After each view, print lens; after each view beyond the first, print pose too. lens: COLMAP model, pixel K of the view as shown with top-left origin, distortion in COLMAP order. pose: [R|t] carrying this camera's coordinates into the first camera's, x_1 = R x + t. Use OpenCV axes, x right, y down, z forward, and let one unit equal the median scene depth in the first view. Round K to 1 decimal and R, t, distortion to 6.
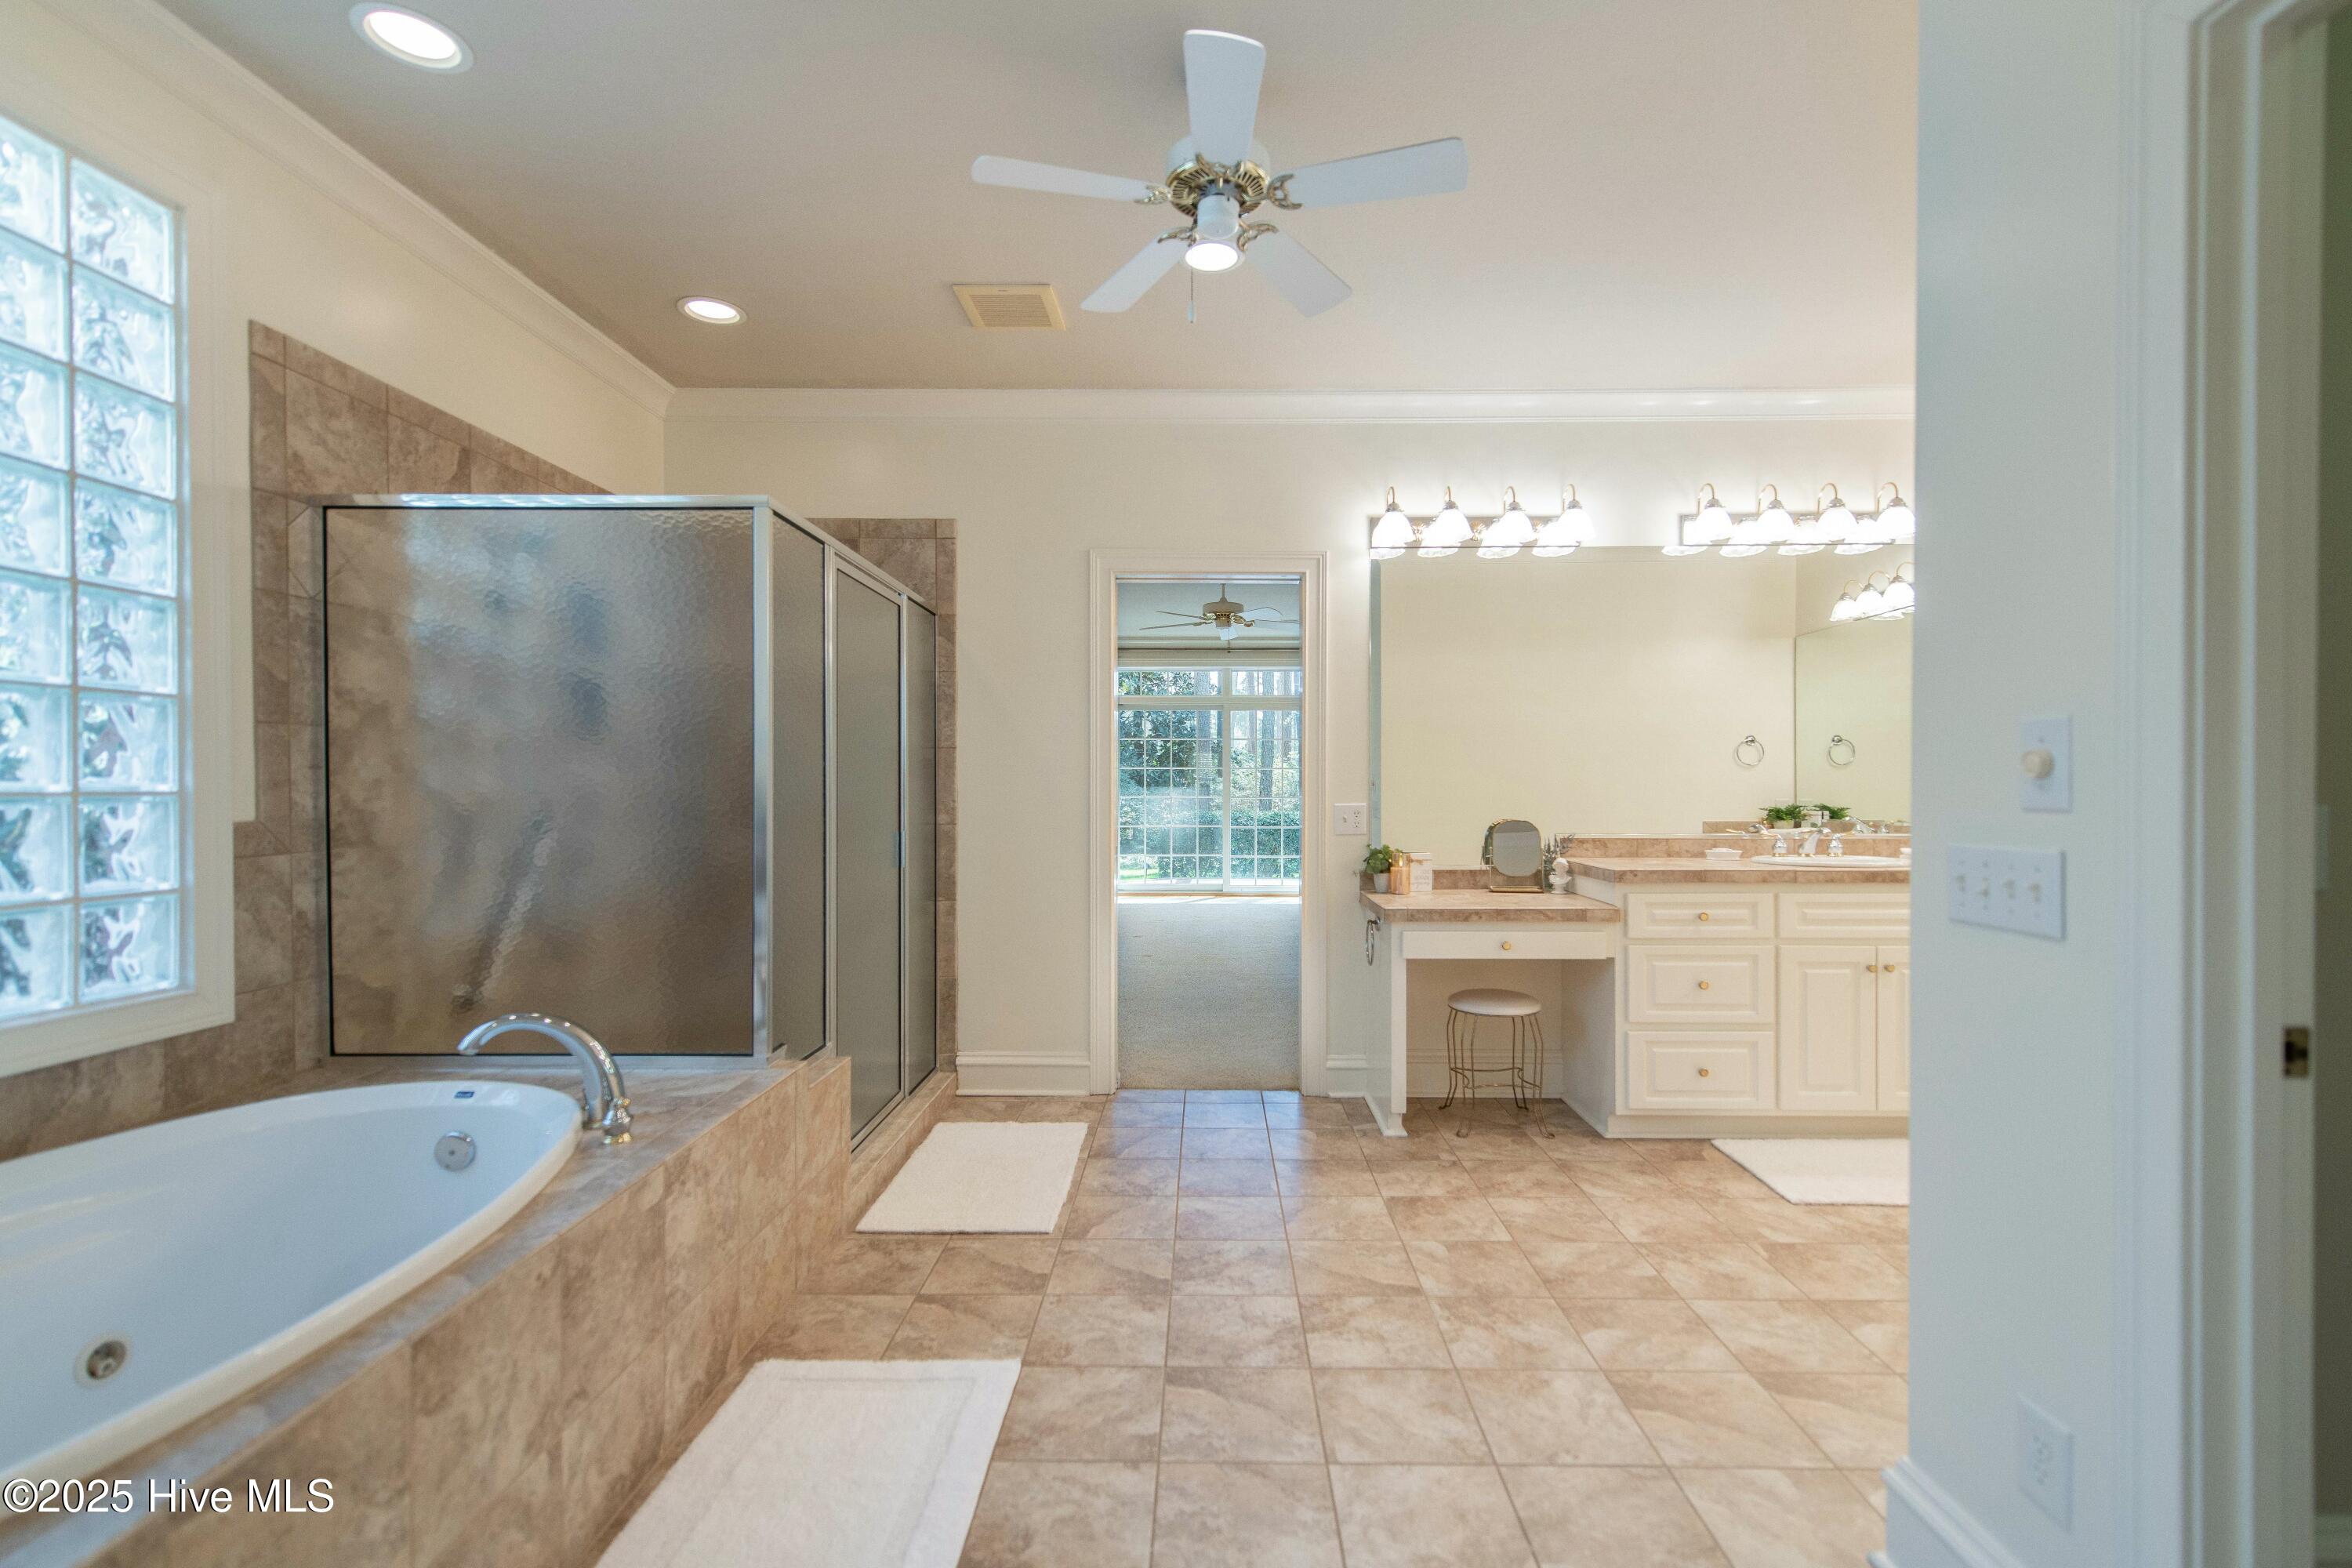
lens RADIAL K [[1065.0, 0, 1186.6], [0, 1065.0, 791.2], [0, 0, 1]] dist [0.004632, 0.000219]
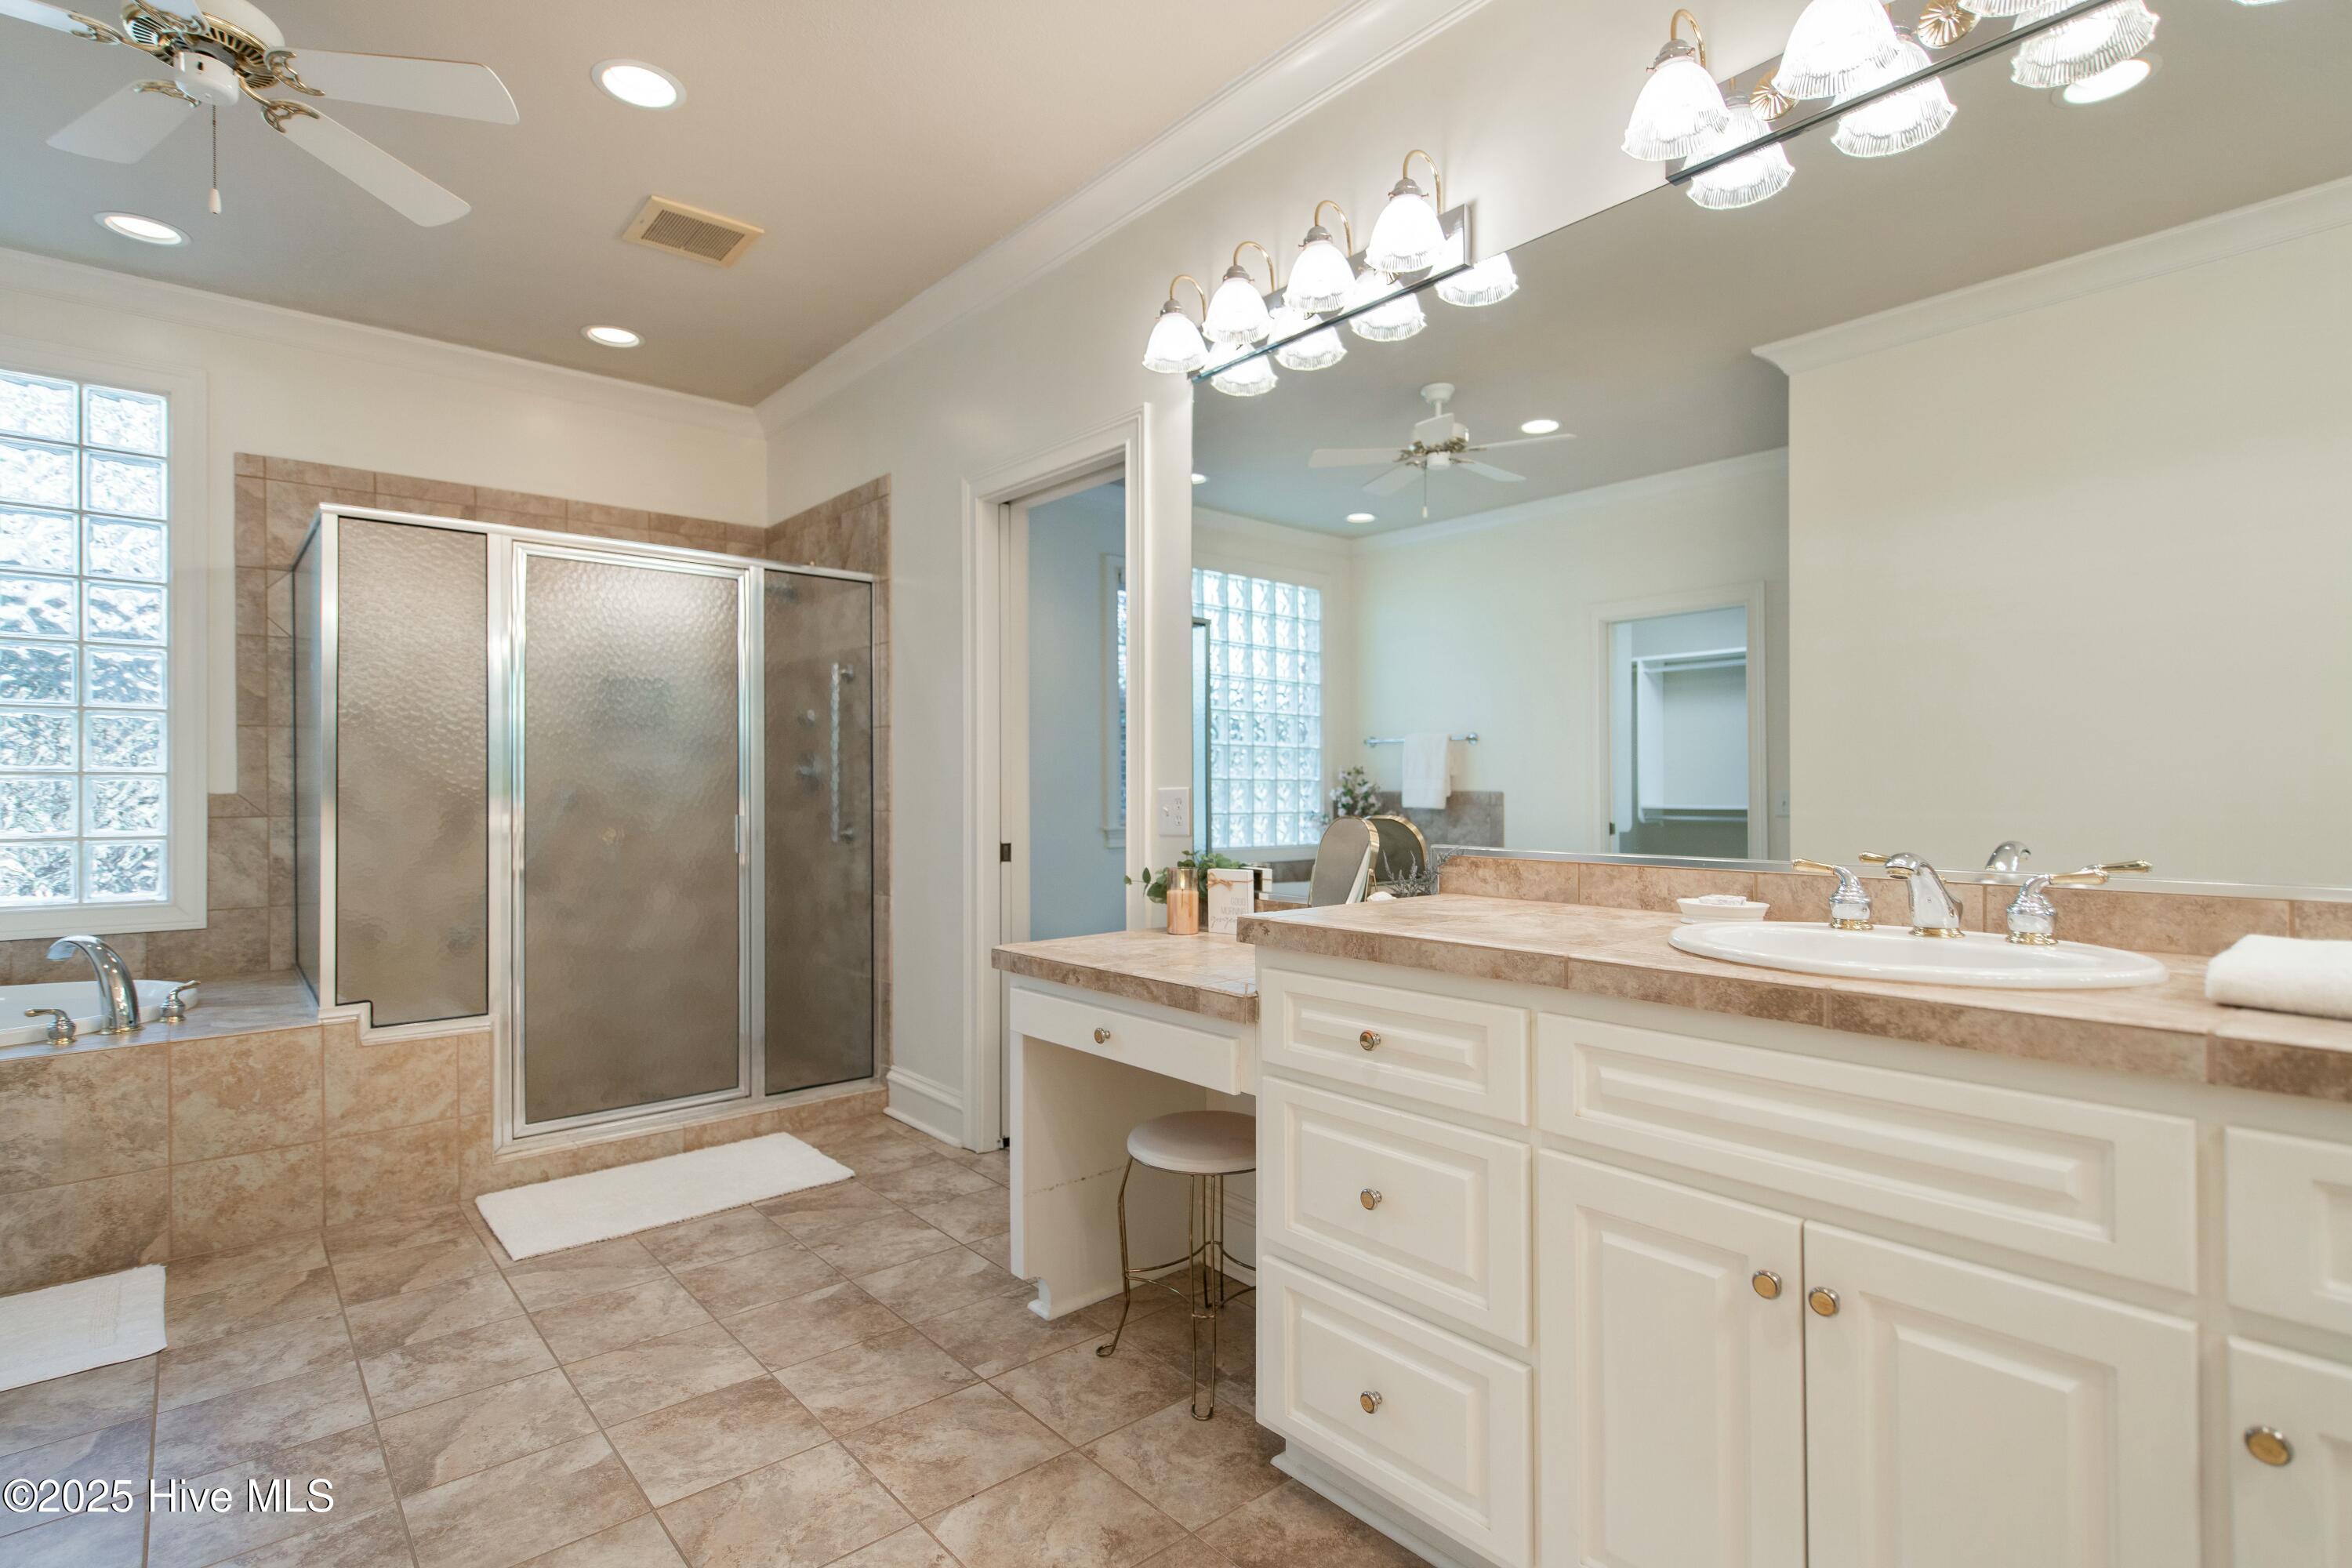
lens RADIAL K [[1147.3, 0, 1161.6], [0, 1147.3, 778.0], [0, 0, 1]] dist [-0.000067, -0.000446]
pose [[0.658097, -0.008202, -0.752889, 0.848991], [-0.000911, 0.999931, -0.011690, 0.017949], [0.752933, 0.008379, 0.658044, 0.684139]]
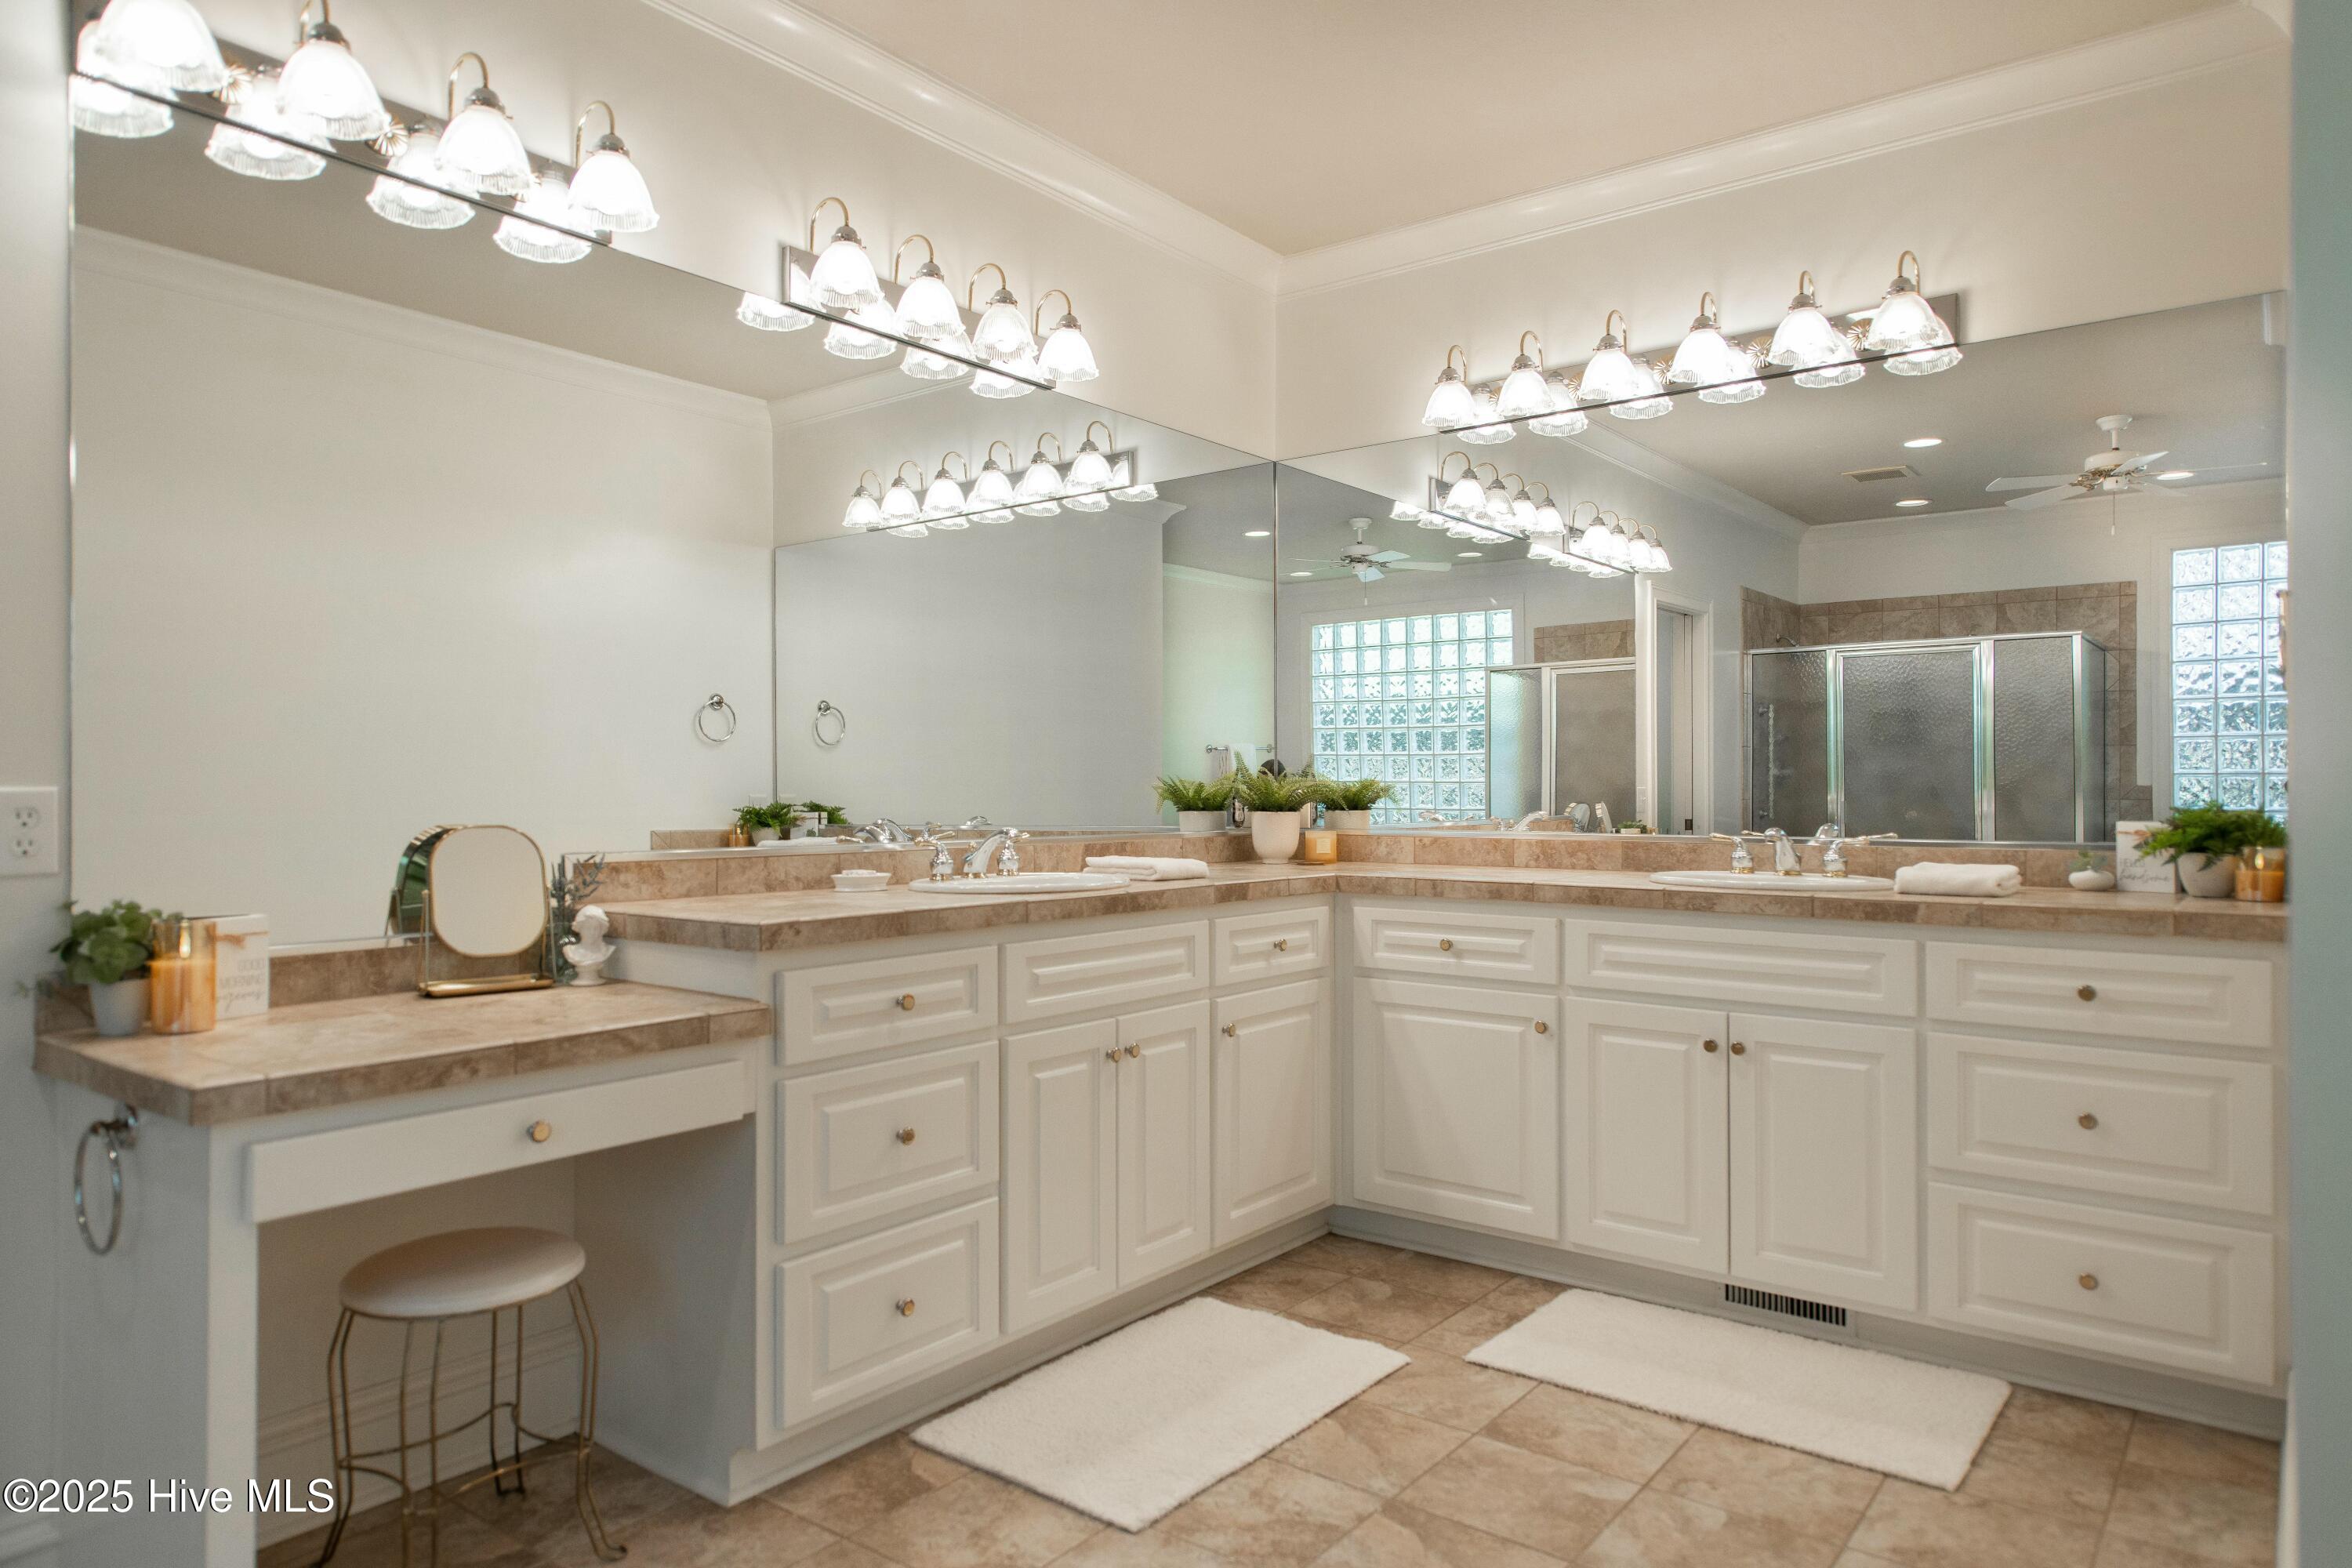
lens RADIAL K [[1446.0, 0, 1176.0], [0, 1446.0, 778.0], [0, 0, 1]] dist [0.013687, -0.000097]
pose [[0.592819, 0.008535, 0.805291, -0.001646], [0.005361, 0.999880, -0.014544, 0.021951], [-0.805318, 0.012940, 0.592702, 0.522074]]
